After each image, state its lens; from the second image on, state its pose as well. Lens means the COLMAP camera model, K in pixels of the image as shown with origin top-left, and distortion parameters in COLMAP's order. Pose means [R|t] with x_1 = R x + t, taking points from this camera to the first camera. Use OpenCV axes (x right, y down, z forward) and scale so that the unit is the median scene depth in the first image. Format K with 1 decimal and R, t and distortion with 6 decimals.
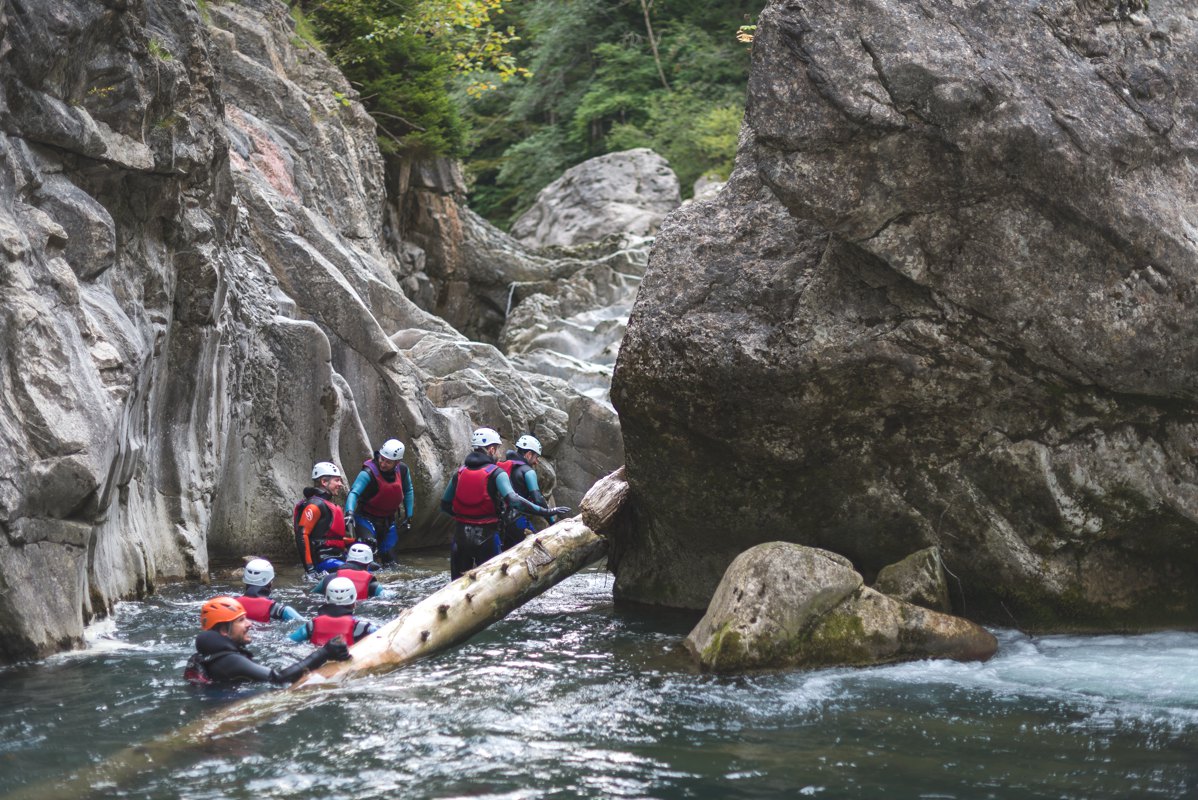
lens RADIAL K [[1696.0, 0, 599.0], [0, 1696.0, 400.0], [0, 0, 1]] dist [-0.011404, 0.127289]
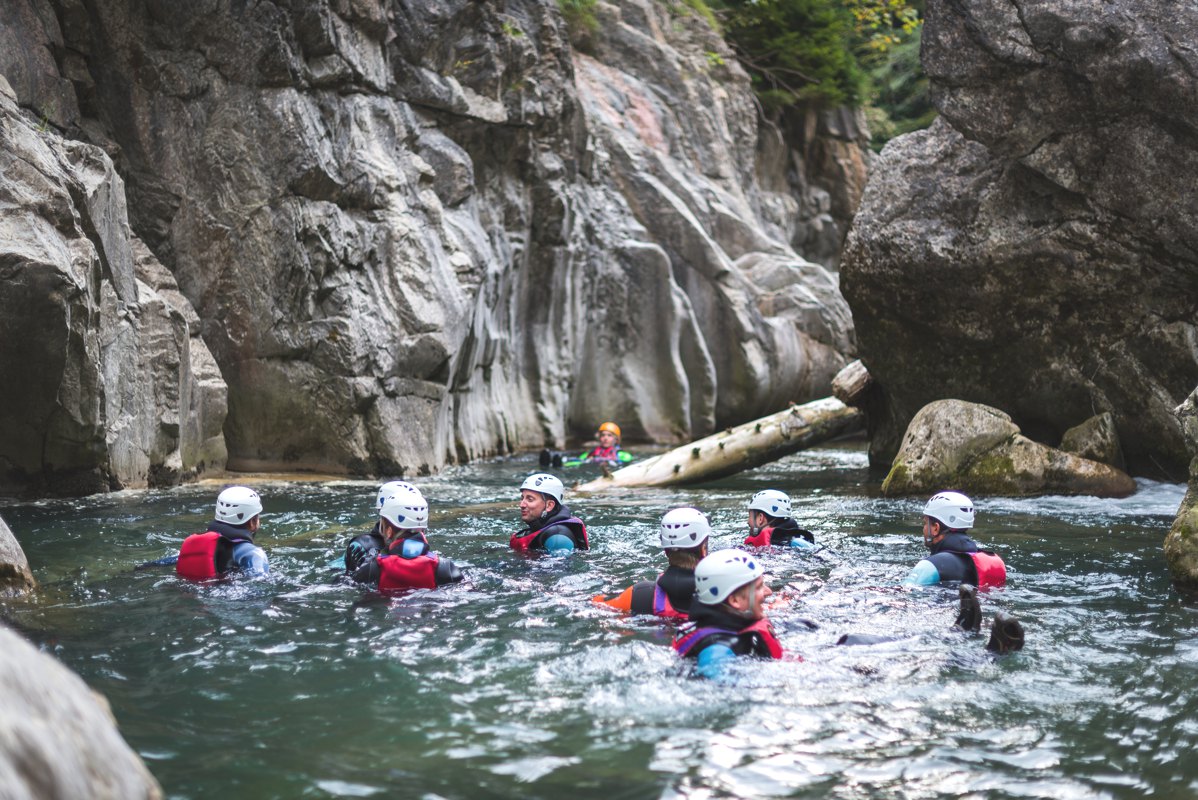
lens RADIAL K [[1696.0, 0, 599.0], [0, 1696.0, 400.0], [0, 0, 1]] dist [-0.011404, 0.127289]
pose [[0.959191, 0.009320, -0.282606, 0.193232], [-0.002018, 0.999657, 0.026121, 0.047294], [0.282753, -0.024485, 0.958880, -0.256441]]
